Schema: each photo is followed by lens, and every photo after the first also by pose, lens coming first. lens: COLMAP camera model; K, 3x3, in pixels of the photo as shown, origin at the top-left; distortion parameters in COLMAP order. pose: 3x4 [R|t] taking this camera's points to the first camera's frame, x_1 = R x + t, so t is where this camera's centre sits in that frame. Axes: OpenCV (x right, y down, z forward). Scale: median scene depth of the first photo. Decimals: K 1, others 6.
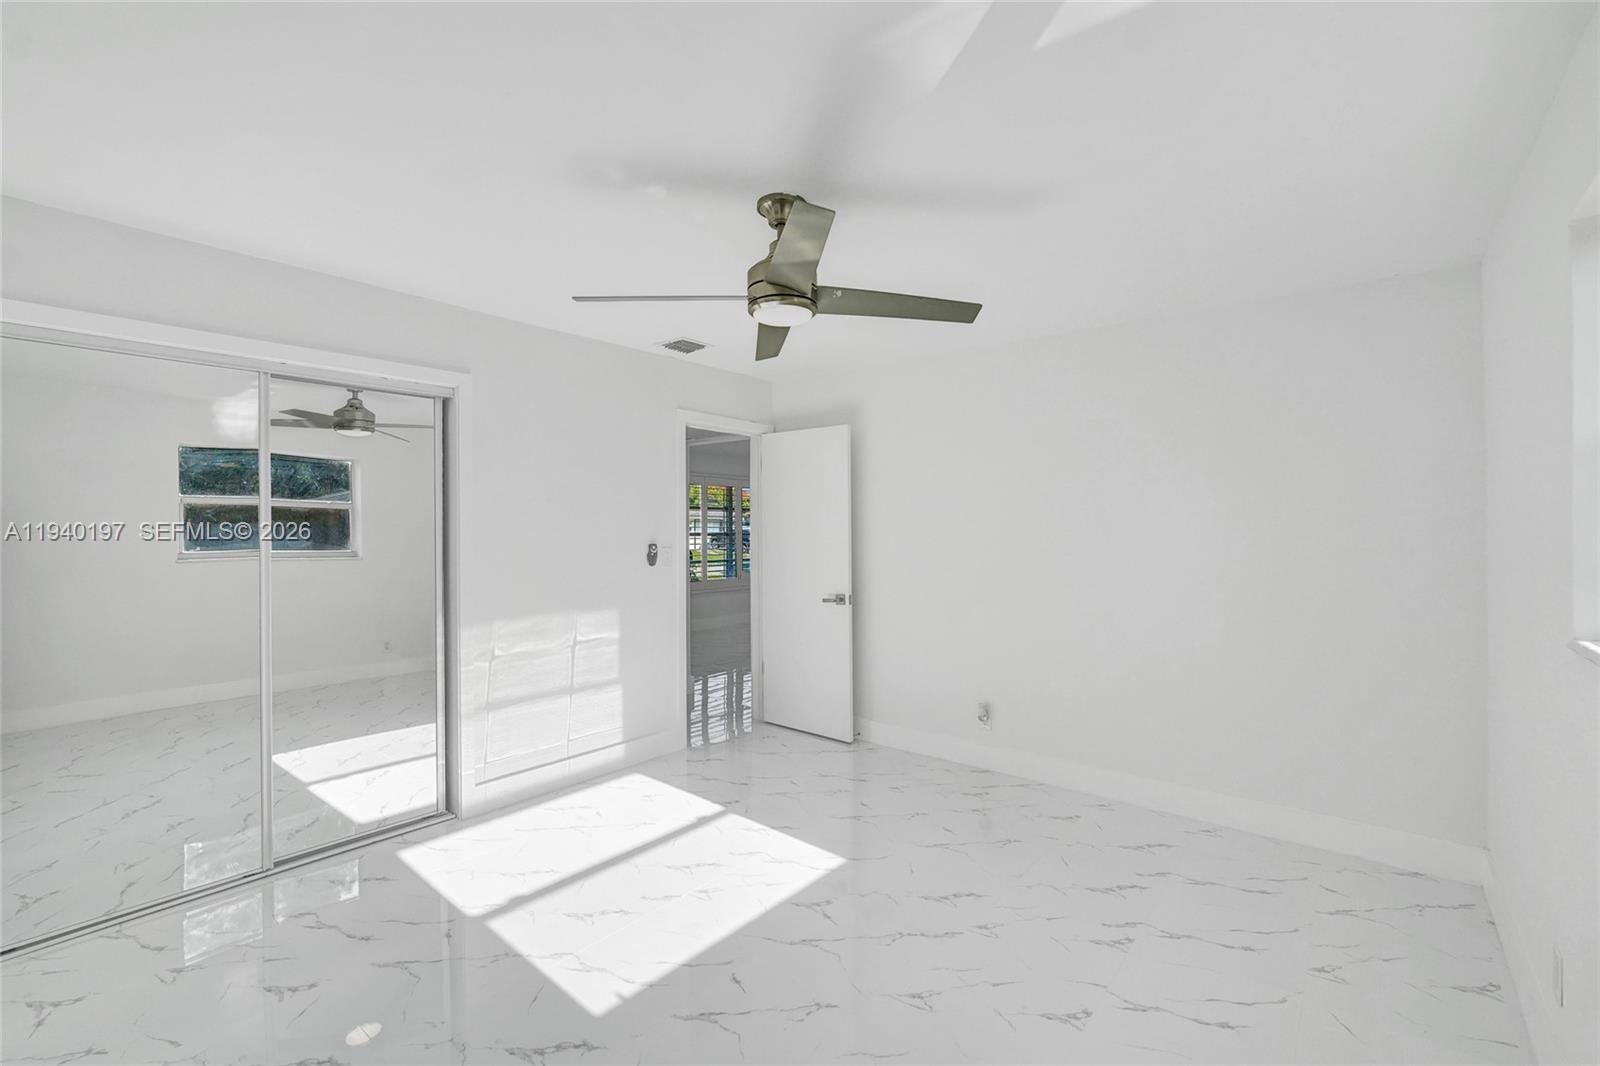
lens RADIAL K [[695.5, 0, 794.8], [0, 695.5, 548.0], [0, 0, 1]] dist [-0.000492, 0.000229]
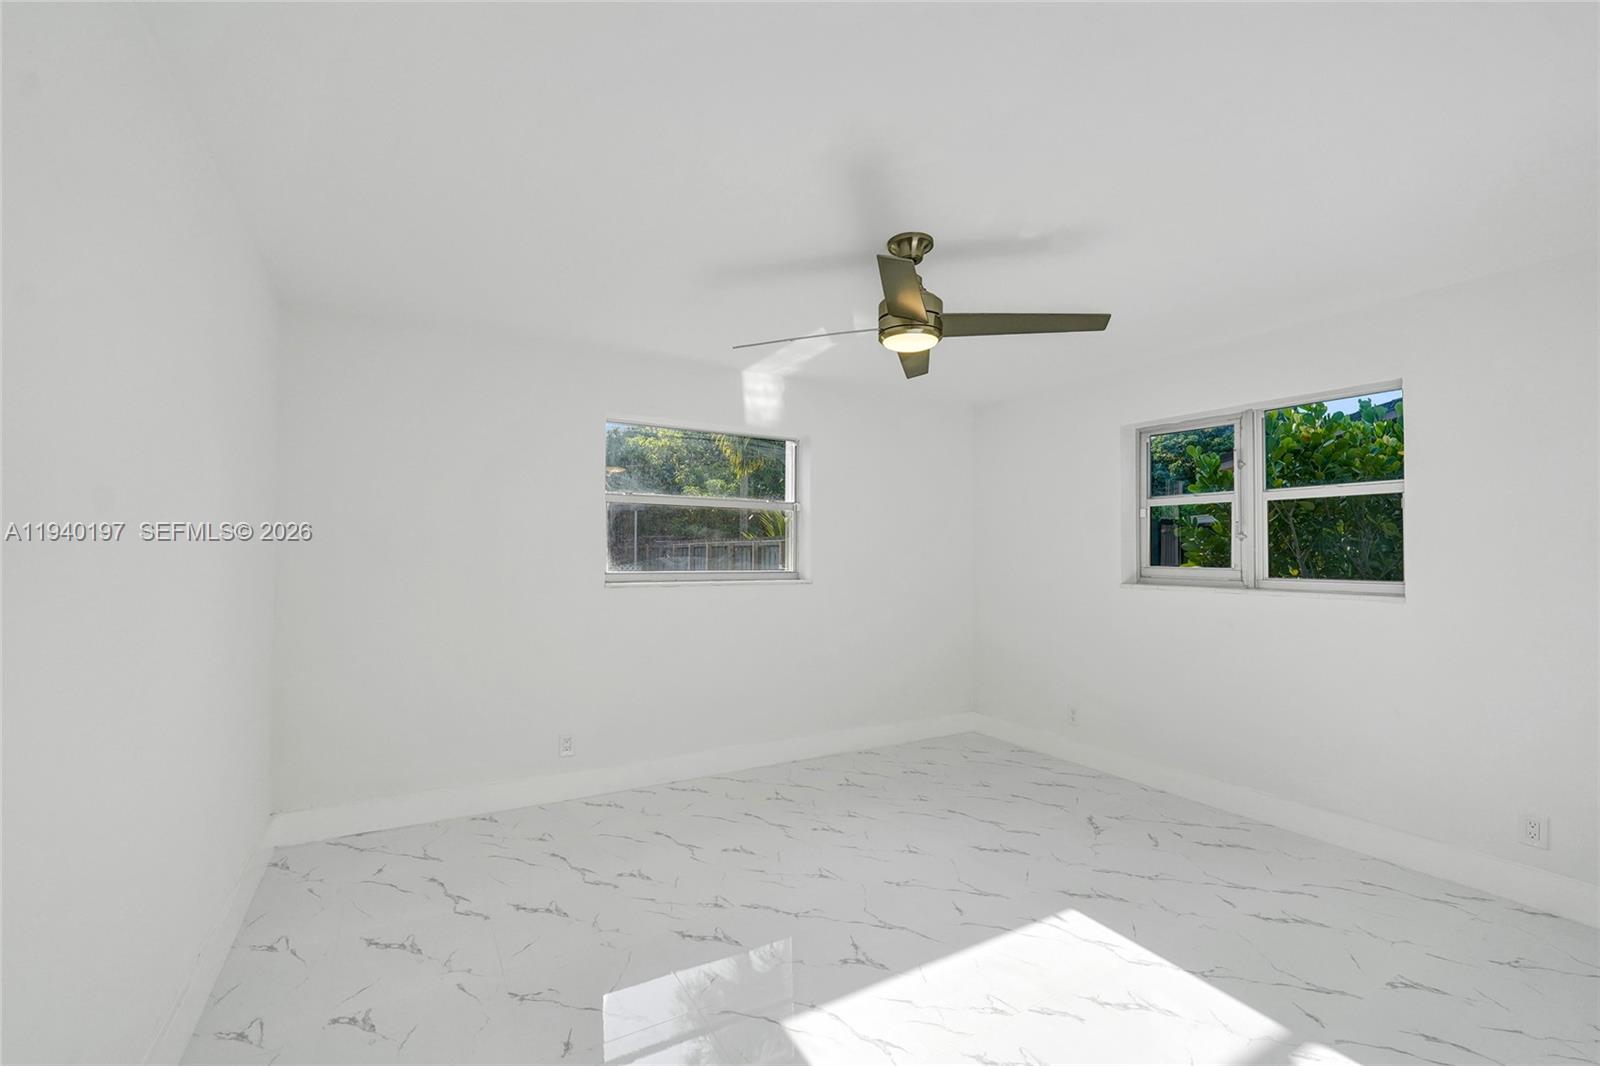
lens RADIAL K [[677.5, 0, 792.8], [0, 677.5, 527.6], [0, 0, 1]] dist [-0.000936, 0.000074]
pose [[-0.933776, 0.009986, 0.357719, -0.139350], [0.008572, 0.999948, -0.005539, -0.025690], [-0.357756, -0.002106, -0.933813, 1.300028]]
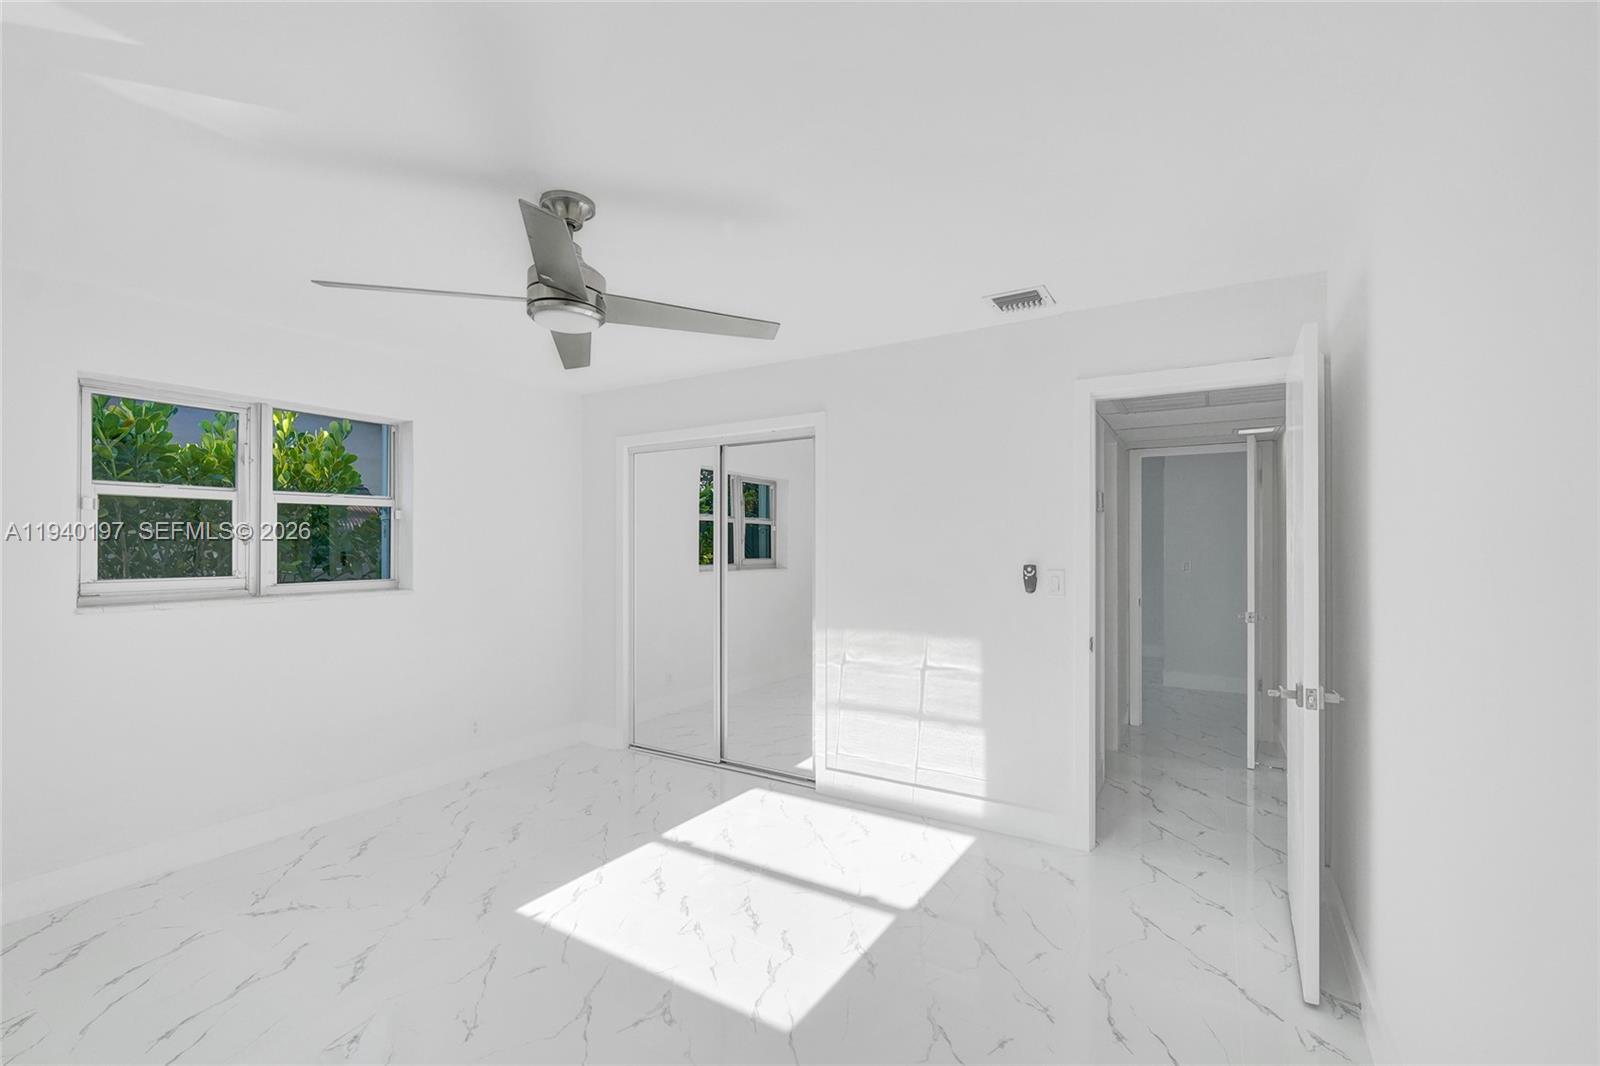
lens RADIAL K [[673.4, 0, 799.1], [0, 673.4, 567.4], [0, 0, 1]] dist [-0.001076, -0.000306]
pose [[0.149259, 0.034418, -0.988199, 0.574015], [-0.025308, 0.999200, 0.030979, -0.022304], [0.988474, 0.020385, 0.150010, 0.723619]]
